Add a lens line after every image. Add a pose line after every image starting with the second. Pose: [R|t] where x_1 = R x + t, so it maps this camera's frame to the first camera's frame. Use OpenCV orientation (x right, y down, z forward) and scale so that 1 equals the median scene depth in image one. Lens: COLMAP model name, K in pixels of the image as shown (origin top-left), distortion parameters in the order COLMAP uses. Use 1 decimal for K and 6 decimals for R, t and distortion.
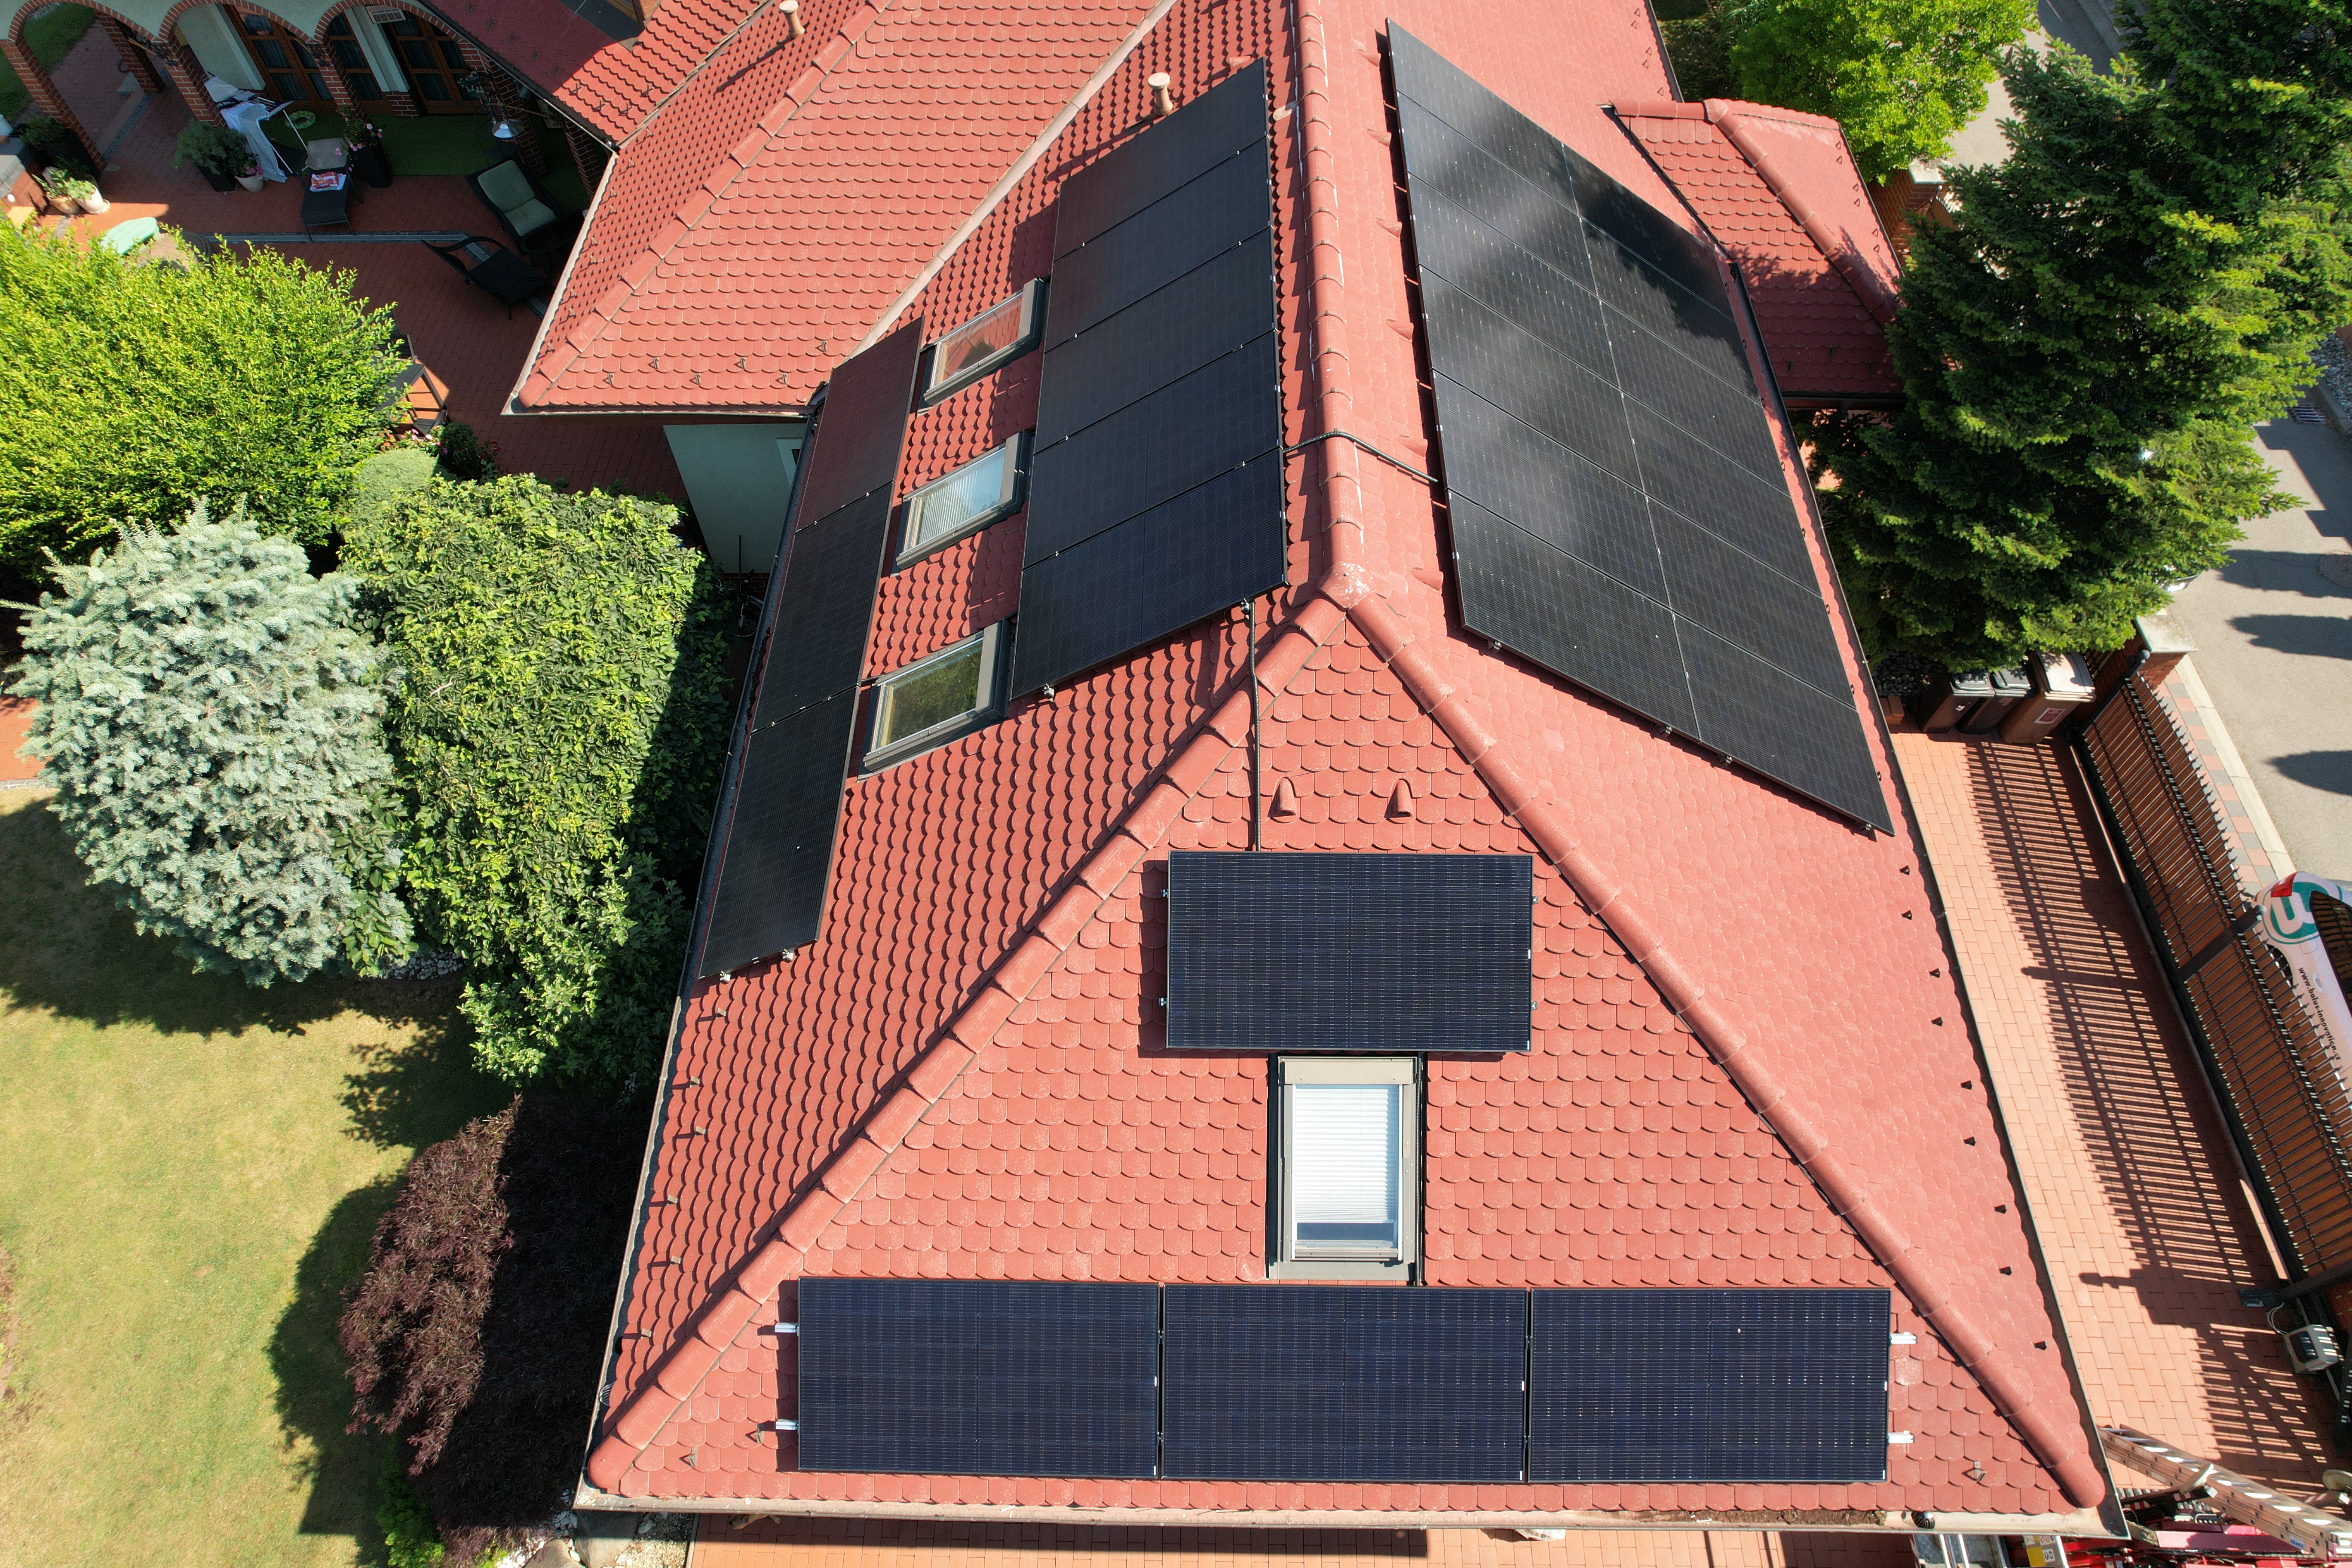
lens RADIAL K [[1480.0, 0, 1171.5], [0, 1480.0, 786.7], [0, 0, 1]] dist [-0.069342, 0.036700]
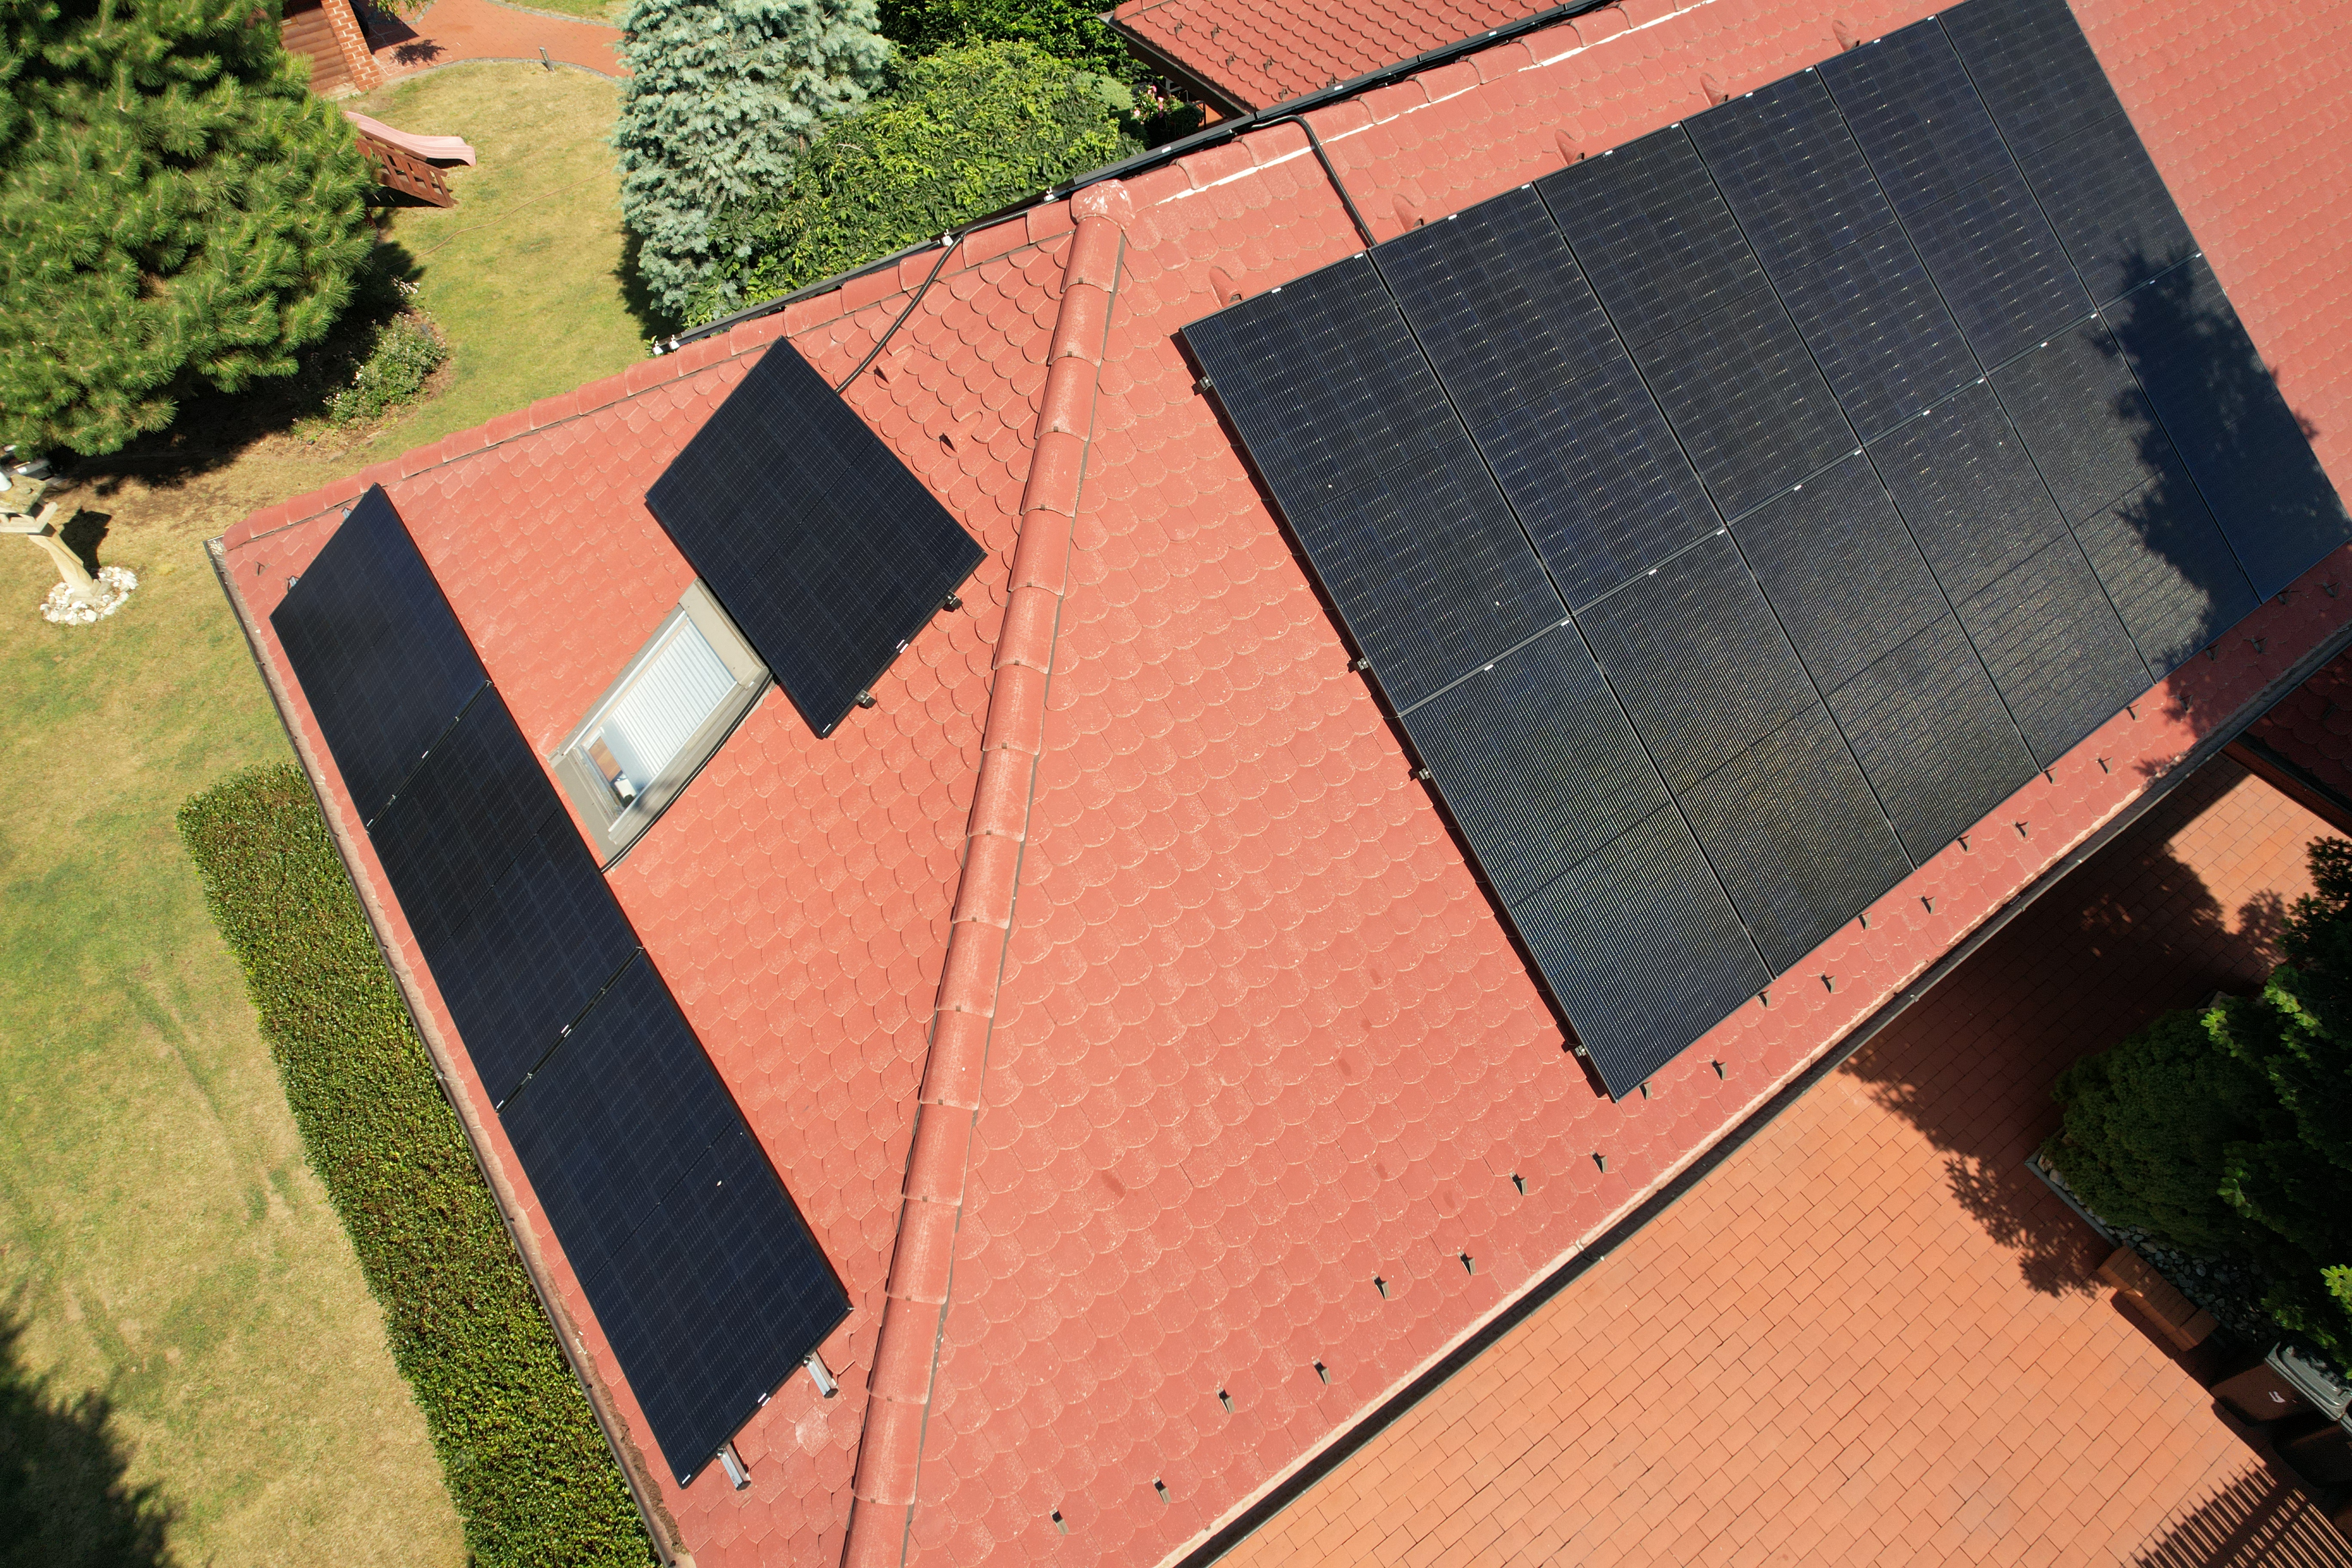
lens RADIAL K [[1480.0, 0, 1175.4], [0, 1480.0, 797.9], [0, 0, 1]] dist [-0.069342, 0.036700]
pose [[0.599843, 0.630807, -0.492210, 0.476660], [-0.662471, 0.736530, 0.136586, -0.018380], [0.448687, 0.244144, 0.859694, 0.254007]]
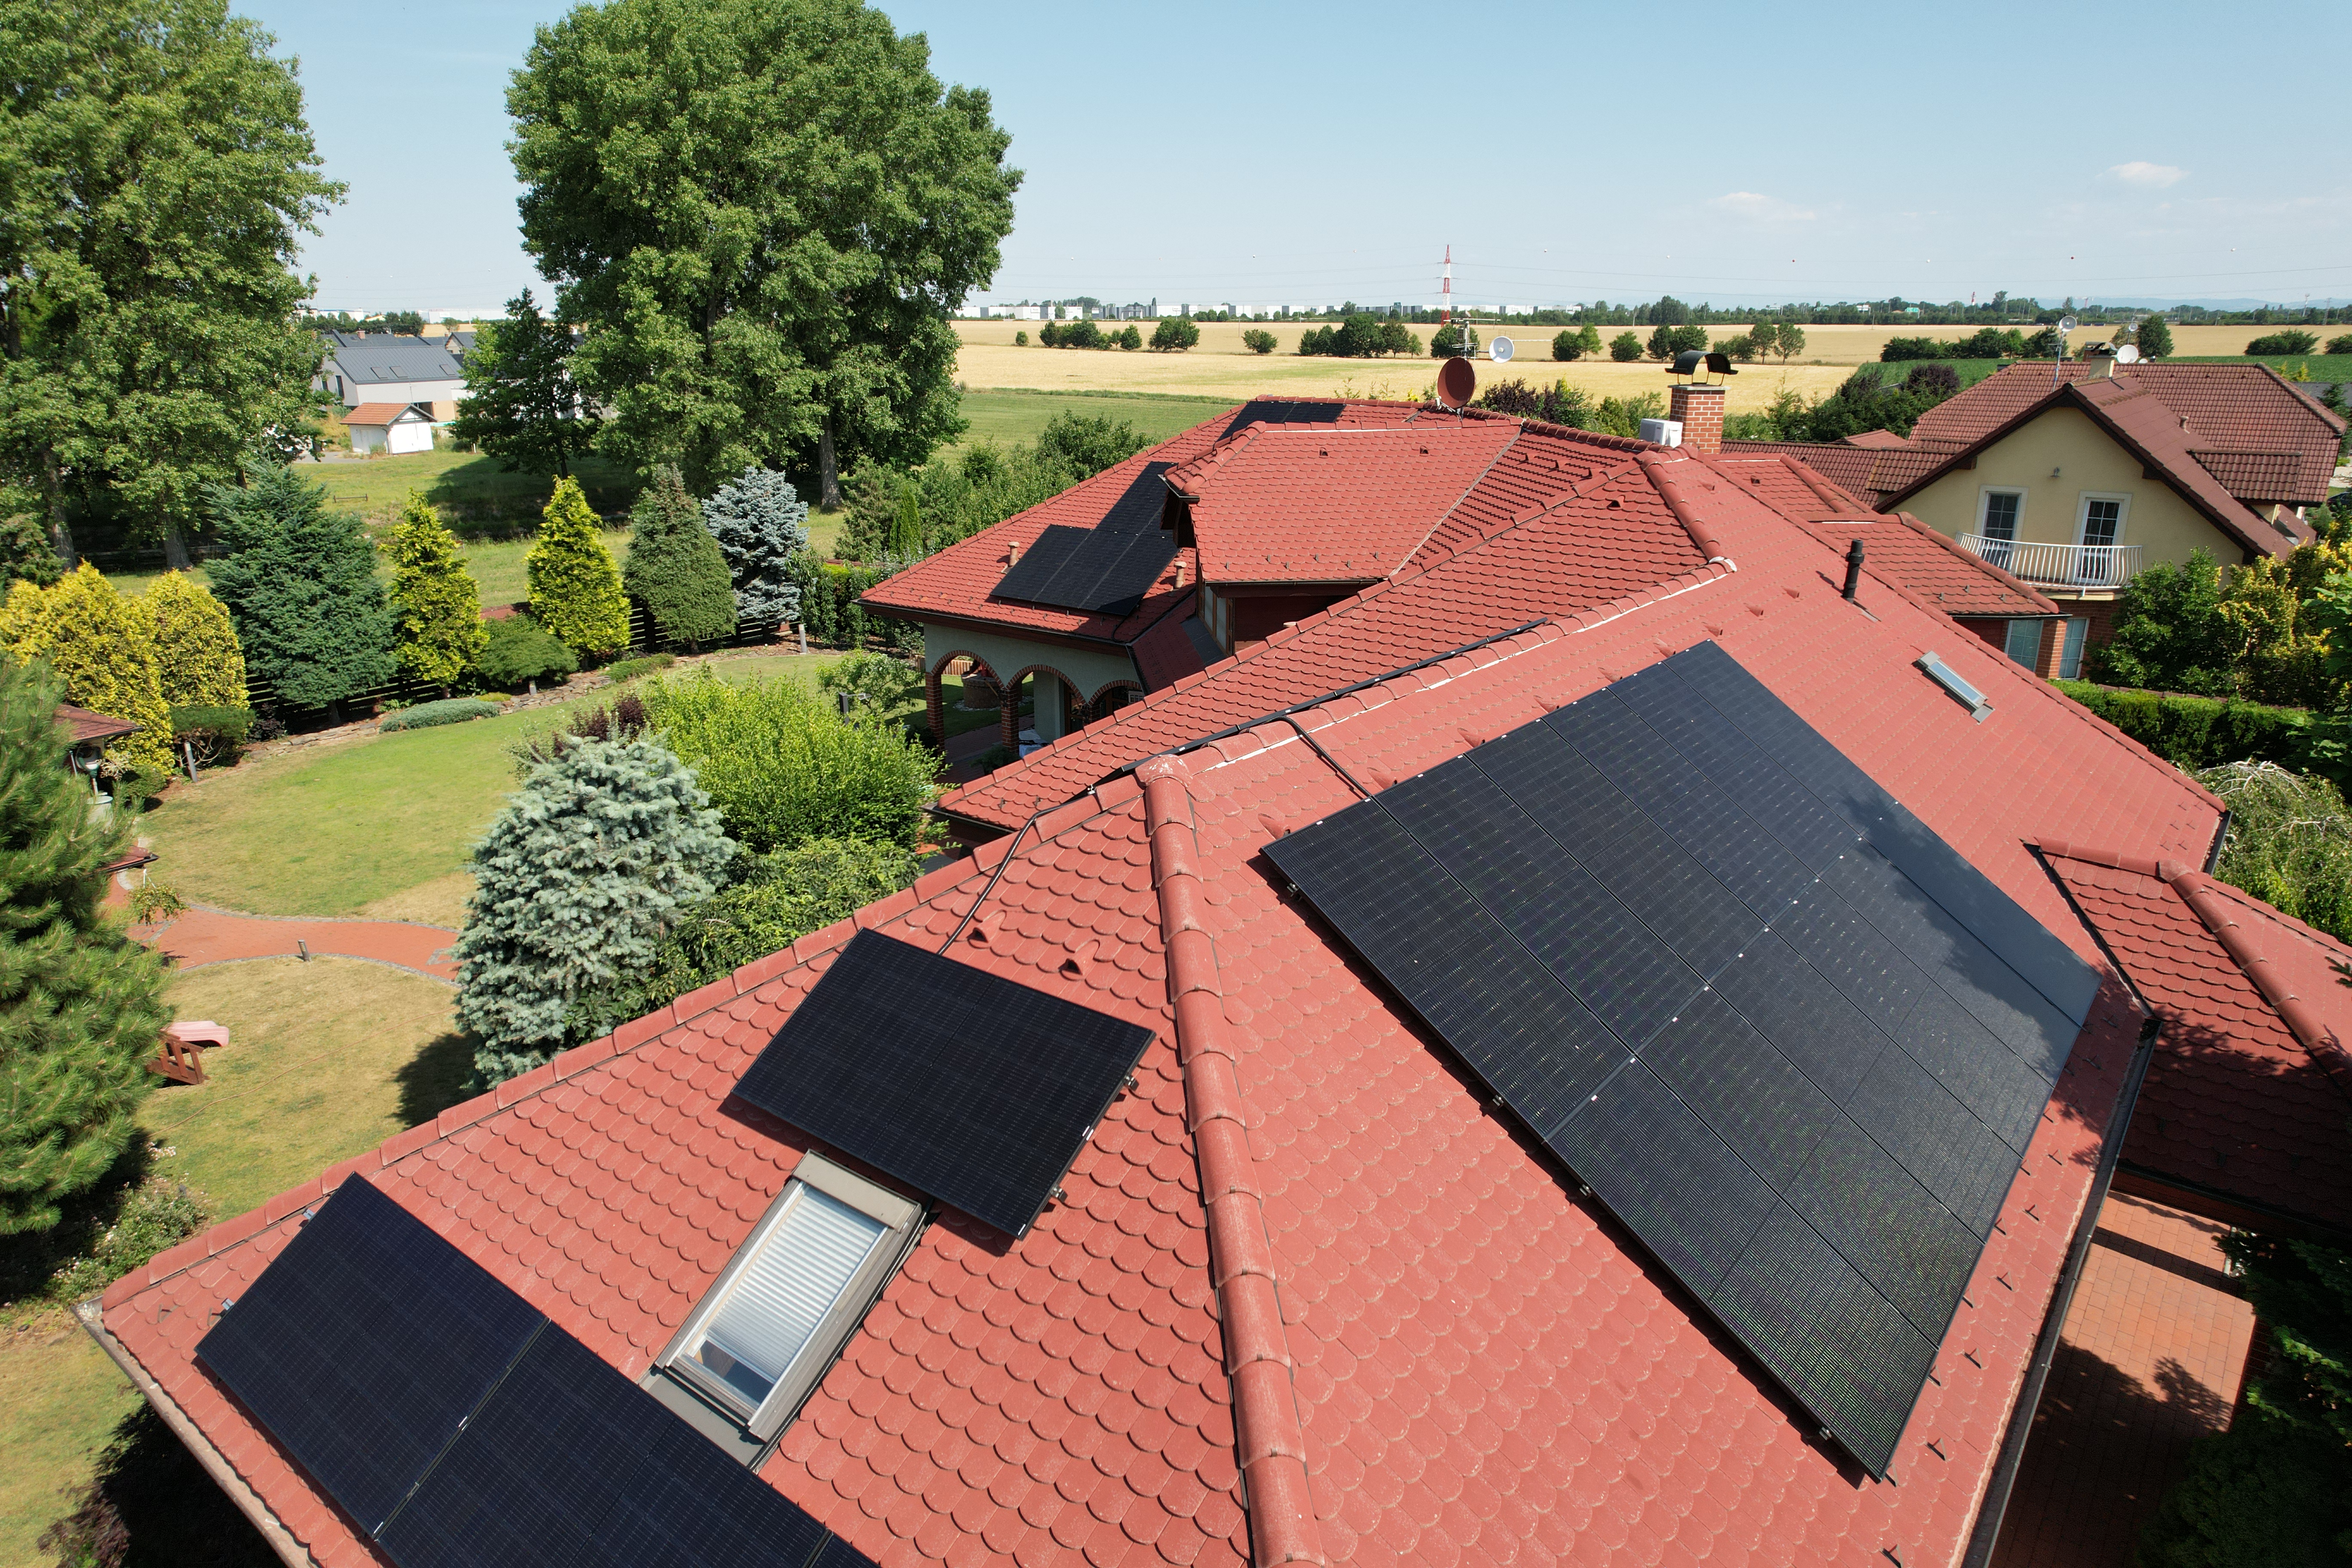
lens RADIAL K [[1480.0, 0, 1150.2], [0, 1480.0, 824.5], [0, 0, 1]] dist [-0.069342, 0.036700]
pose [[0.791022, 0.197000, -0.579203, 0.428386], [-0.505323, 0.744068, -0.437049, 0.197515], [0.344868, 0.638399, 0.688123, 0.228451]]
